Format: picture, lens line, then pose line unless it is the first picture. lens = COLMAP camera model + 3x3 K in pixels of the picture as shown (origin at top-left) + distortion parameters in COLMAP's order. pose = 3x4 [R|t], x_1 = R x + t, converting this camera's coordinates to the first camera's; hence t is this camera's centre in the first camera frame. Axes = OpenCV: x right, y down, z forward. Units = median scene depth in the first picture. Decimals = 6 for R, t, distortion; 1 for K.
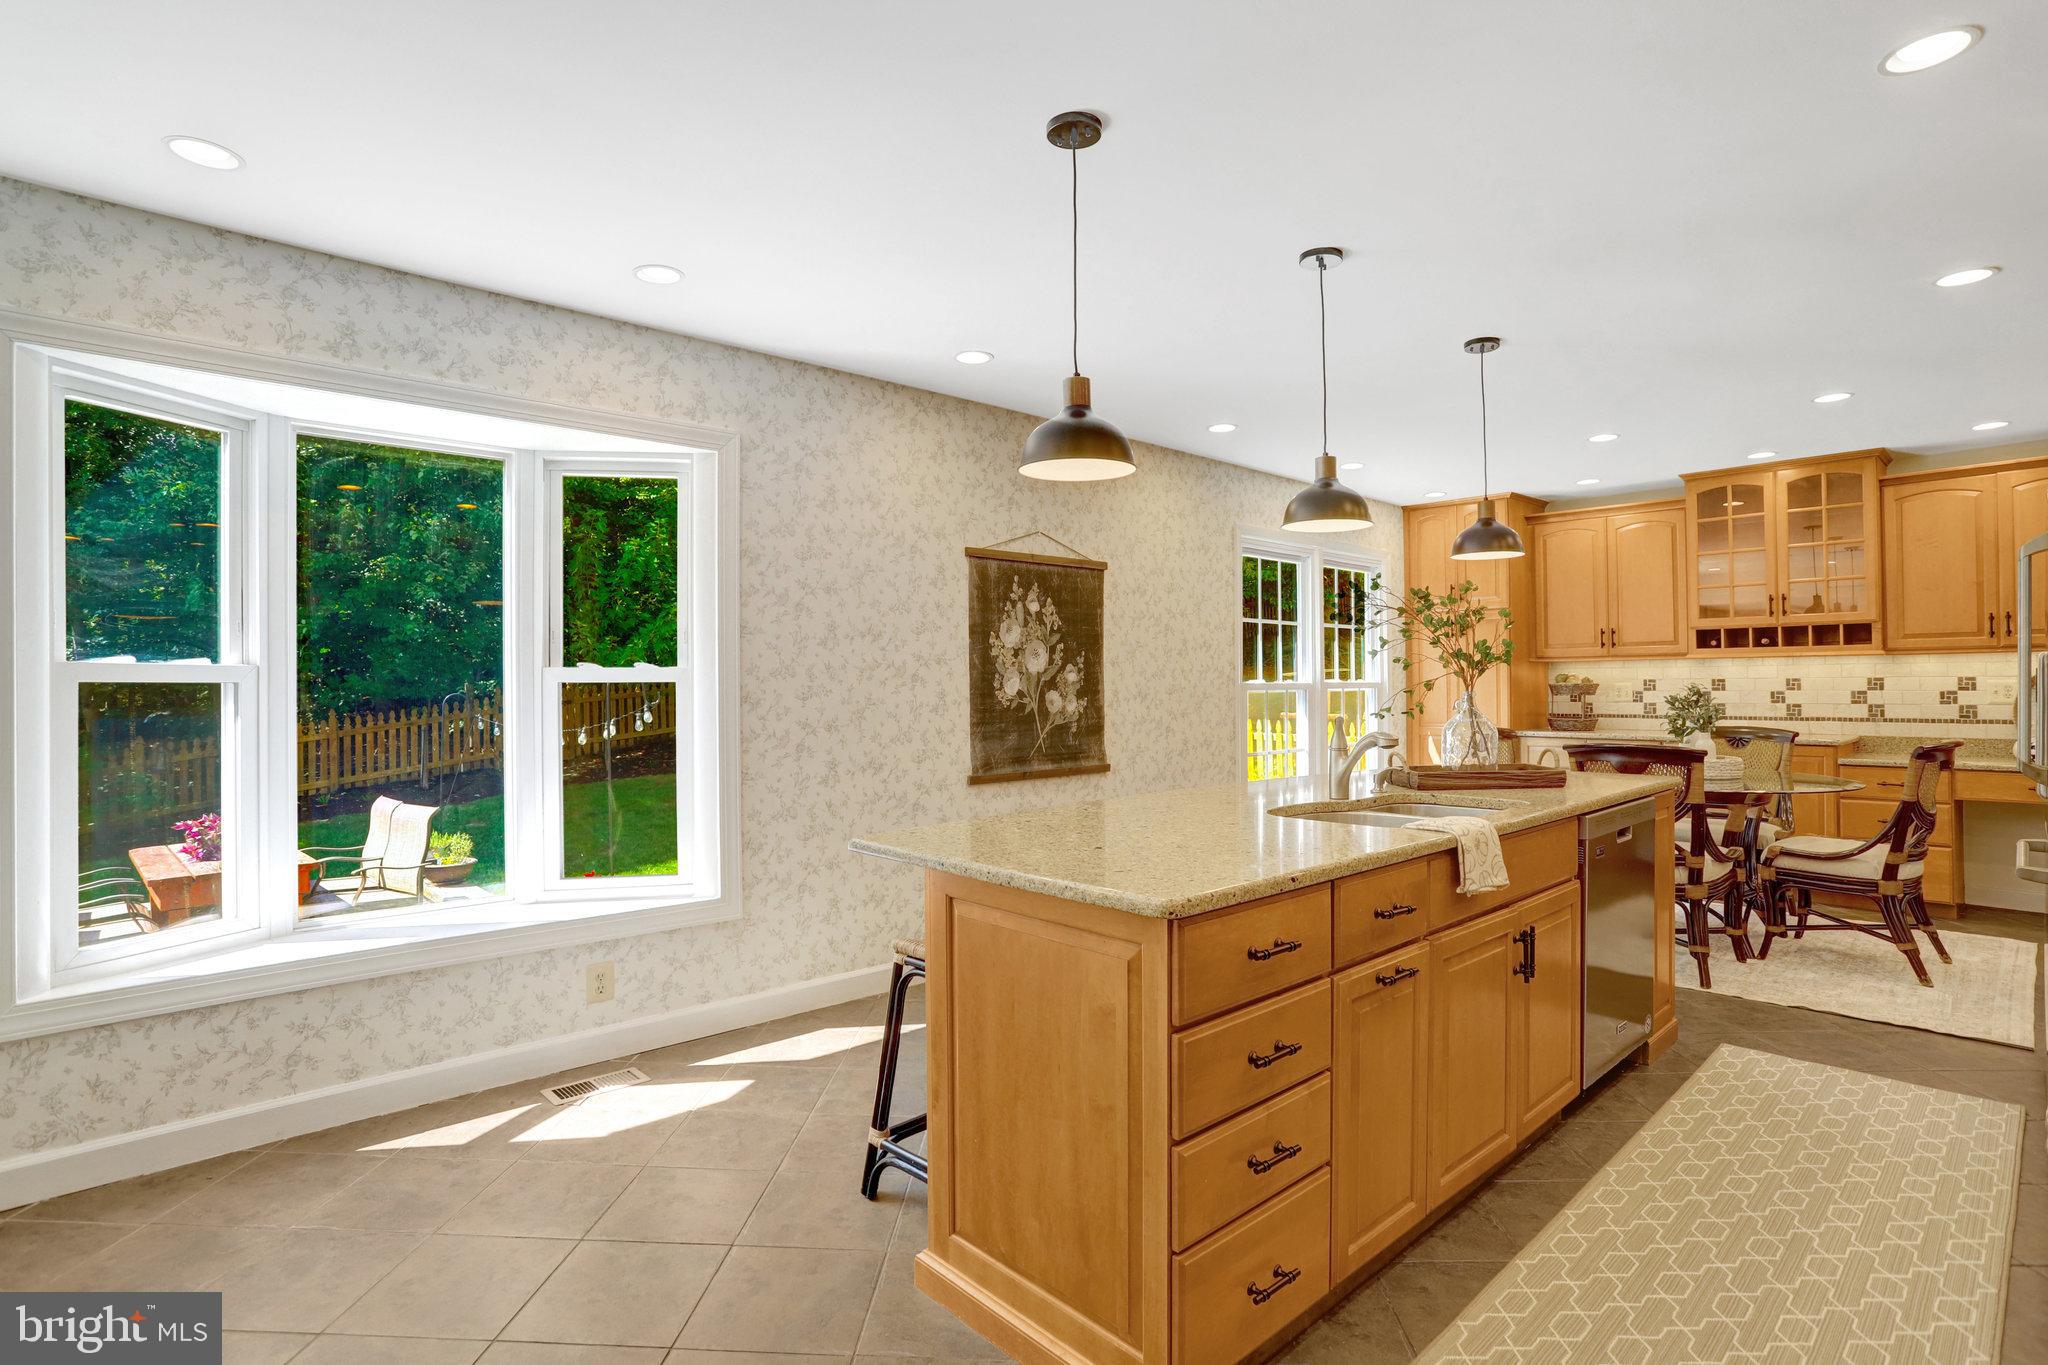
lens RADIAL K [[1000.3, 0, 1021.3], [0, 1000.3, 682.3], [0, 0, 1]] dist [-0.061672, 0.022018]
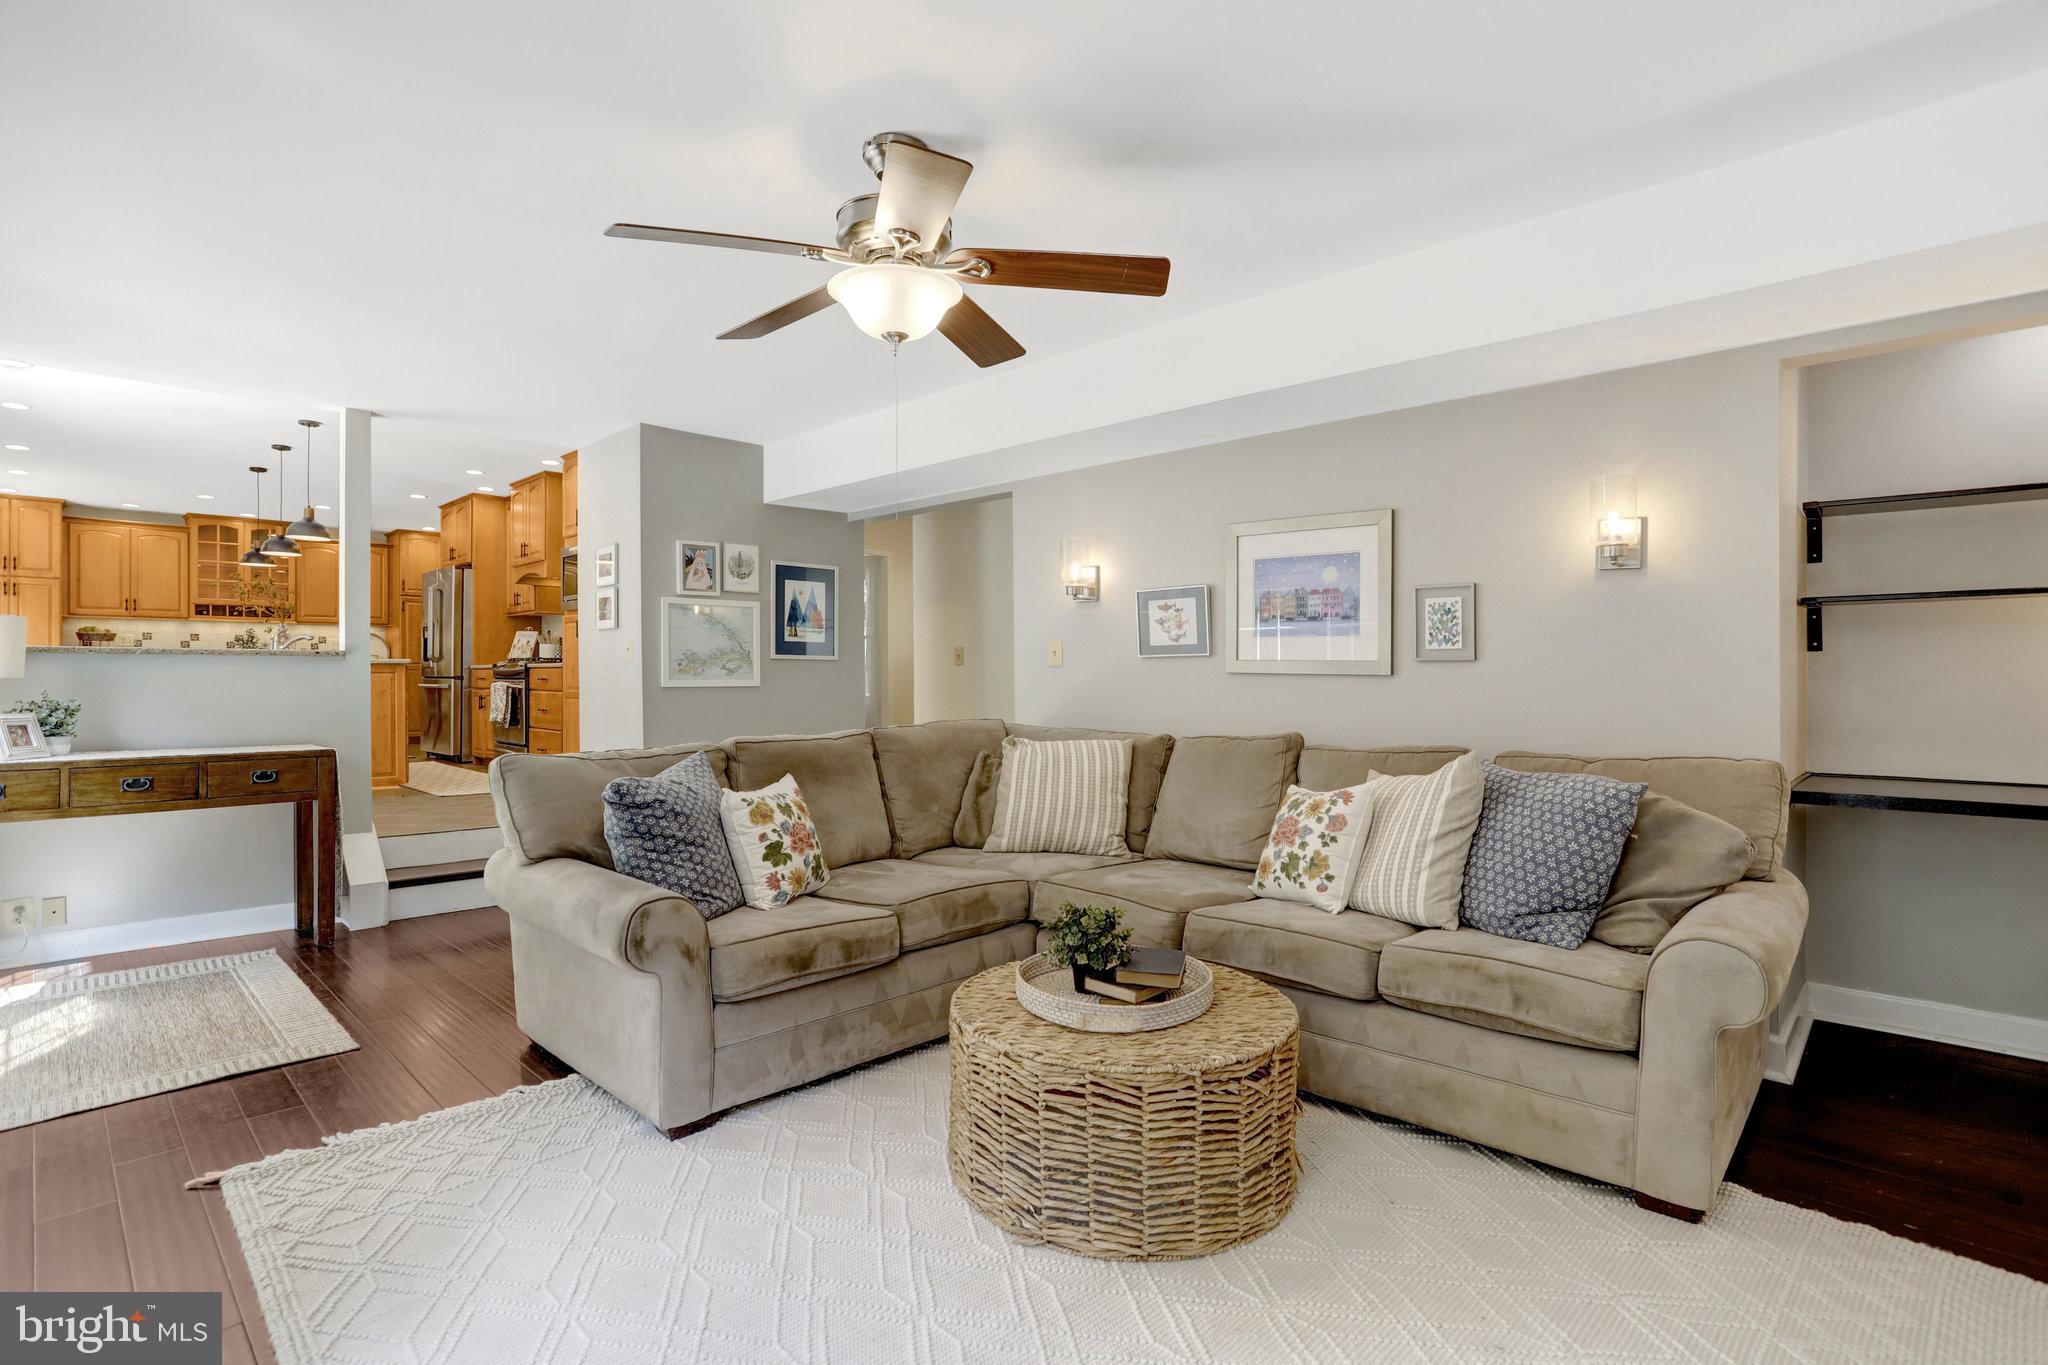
lens RADIAL K [[1000.3, 0, 1034.4], [0, 1000.3, 689.0], [0, 0, 1]] dist [-0.061672, 0.022018]
pose [[-0.080185, -0.006757, 0.996757, -1.184128], [-0.004857, 0.999968, 0.006388, 0.081388], [-0.996768, -0.004329, -0.080216, -0.362064]]
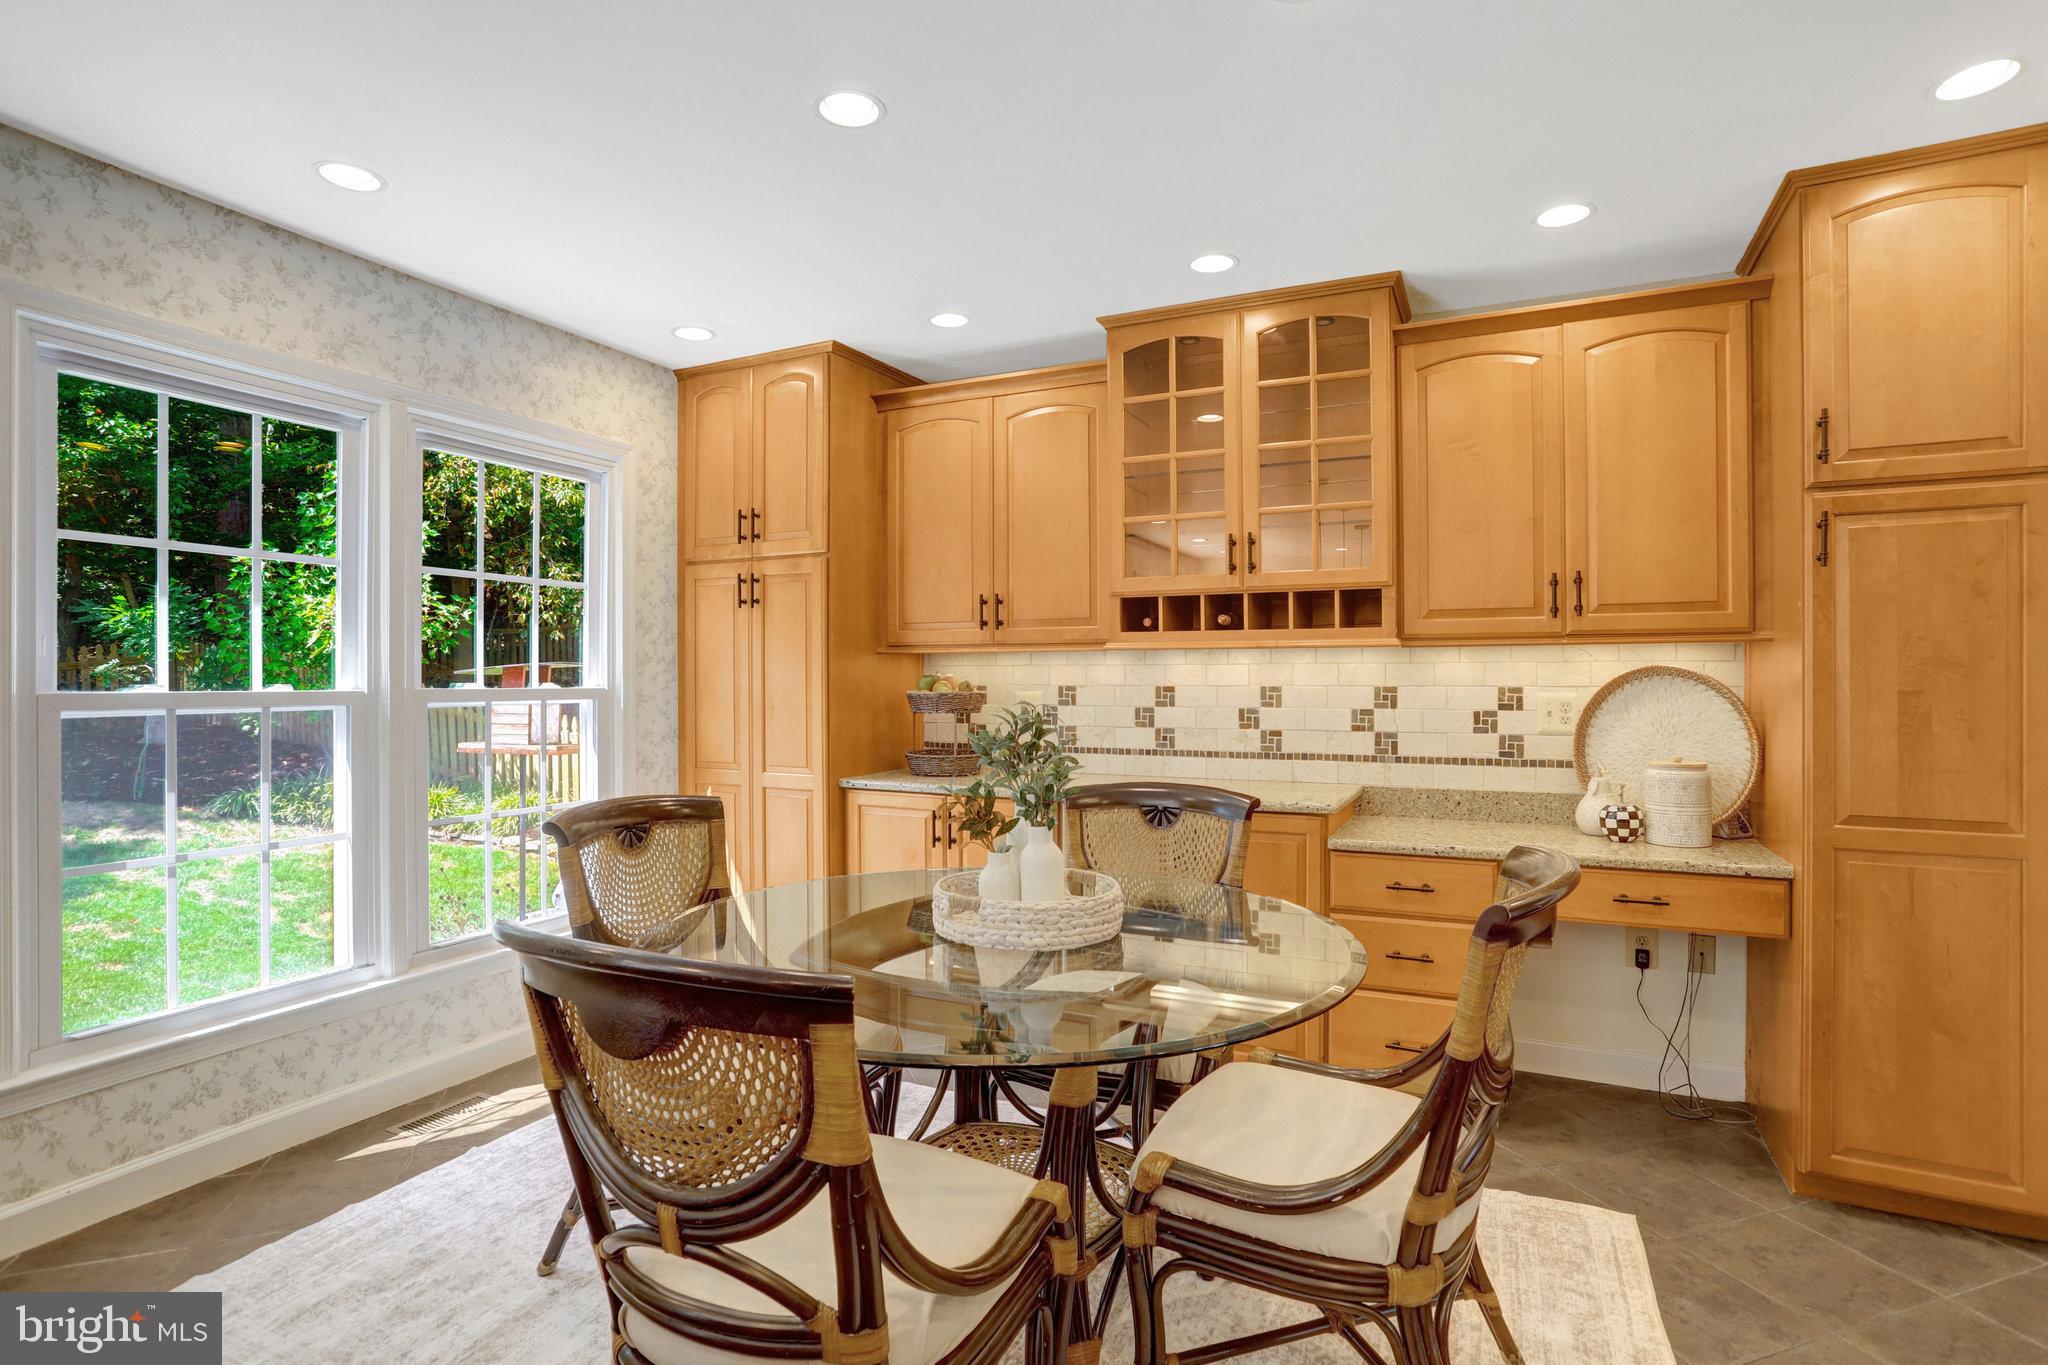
lens RADIAL K [[1000.3, 0, 1057.2], [0, 1000.3, 685.8], [0, 0, 1]] dist [-0.061672, 0.022018]
pose [[0.917647, 0.004004, 0.397377, 0.450969], [-0.007145, 0.999954, 0.006424, -0.007744], [-0.397333, -0.008734, 0.917633, 0.512908]]
